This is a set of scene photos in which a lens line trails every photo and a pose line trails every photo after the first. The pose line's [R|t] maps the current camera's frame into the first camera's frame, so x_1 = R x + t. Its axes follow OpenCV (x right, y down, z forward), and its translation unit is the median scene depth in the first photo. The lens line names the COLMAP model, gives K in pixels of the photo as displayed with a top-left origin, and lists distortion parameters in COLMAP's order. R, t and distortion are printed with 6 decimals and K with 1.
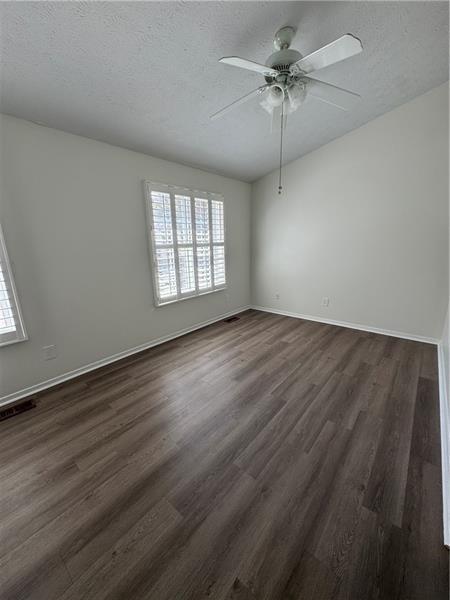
lens RADIAL K [[241.3, 0, 225.3], [0, 241.3, 300.7], [0, 0, 1]] dist [0.000206, -0.000014]
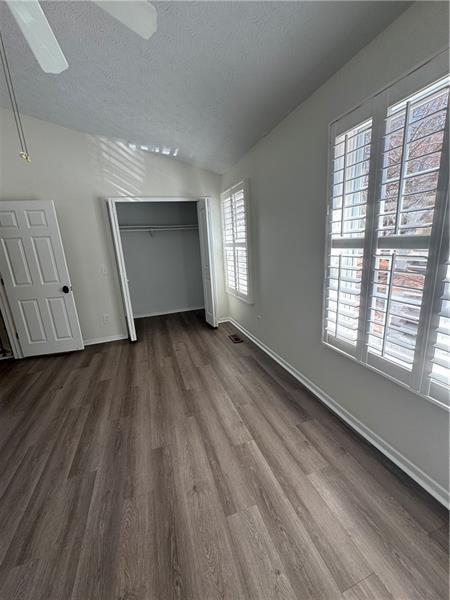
lens RADIAL K [[241.3, 0, 225.5], [0, 241.3, 300.9], [0, 0, 1]] dist [0.000206, -0.000014]
pose [[-0.523501, 0.248239, -0.815061, 0.330207], [-0.140437, 0.918392, 0.369910, -0.278489], [0.840371, 0.308113, -0.445917, 1.107177]]
